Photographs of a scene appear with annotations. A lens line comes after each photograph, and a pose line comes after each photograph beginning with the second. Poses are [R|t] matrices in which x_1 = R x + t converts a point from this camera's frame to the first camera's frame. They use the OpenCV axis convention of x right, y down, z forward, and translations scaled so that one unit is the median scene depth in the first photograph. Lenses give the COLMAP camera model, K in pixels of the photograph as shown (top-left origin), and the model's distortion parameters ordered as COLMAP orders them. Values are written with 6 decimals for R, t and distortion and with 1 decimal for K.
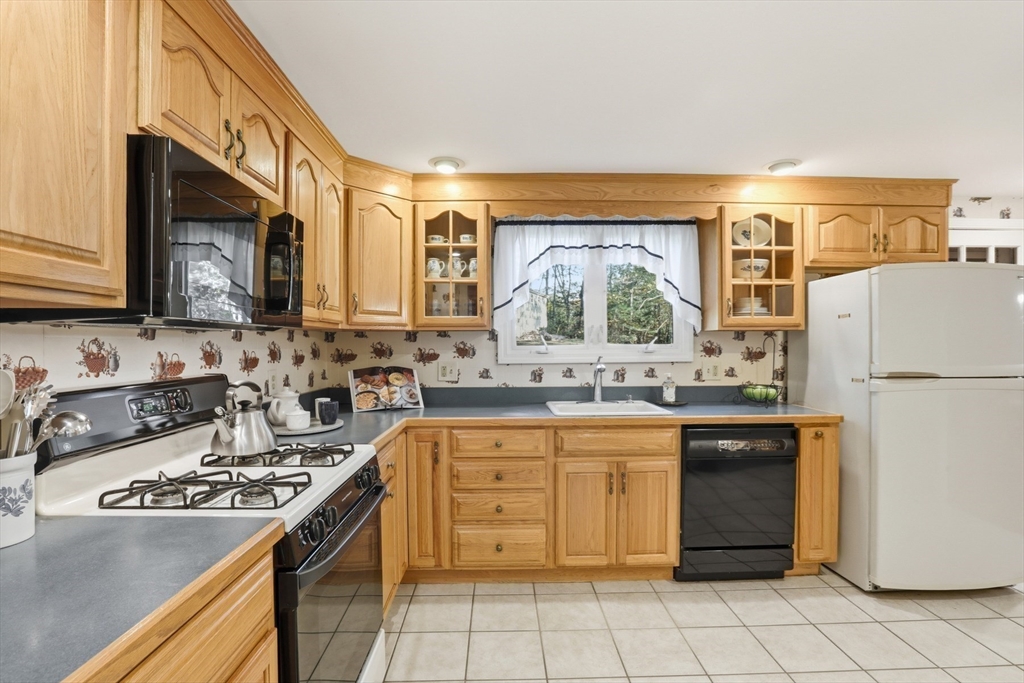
lens RADIAL K [[486.3, 0, 510.0], [0, 486.3, 344.5], [0, 0, 1]] dist [-0.033946, 0.014304]
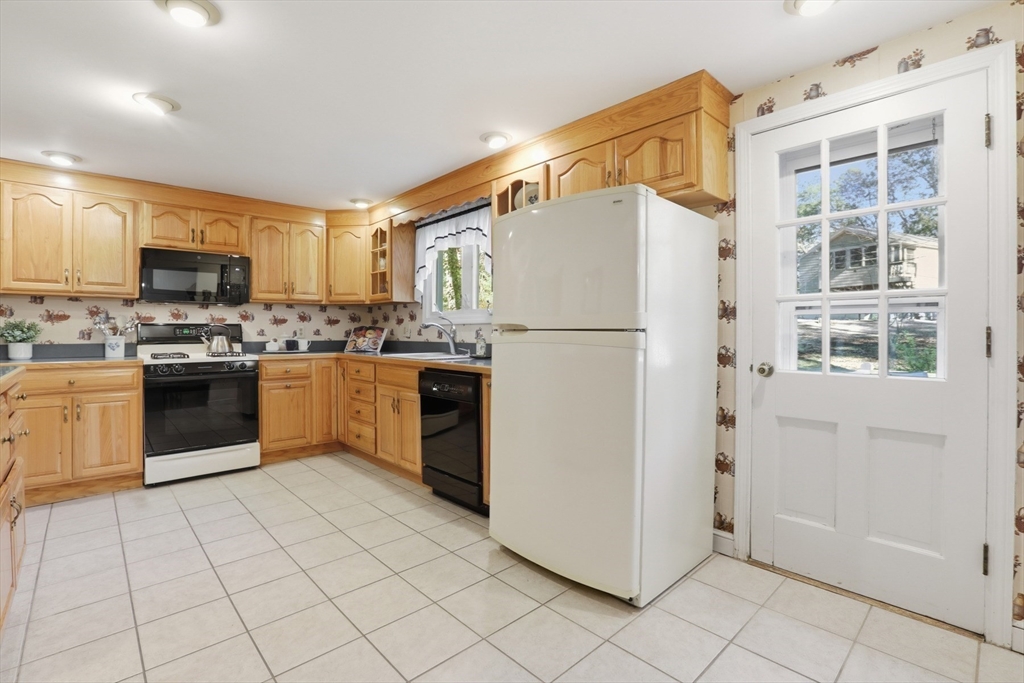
lens RADIAL K [[465.6, 0, 504.0], [0, 465.6, 322.4], [0, 0, 1]] dist [-0.026045, 0.003245]
pose [[0.656729, -0.010723, -0.754051, 1.268433], [-0.001194, 0.999883, -0.015258, 0.056284], [0.754126, 0.010920, 0.656639, 0.302667]]
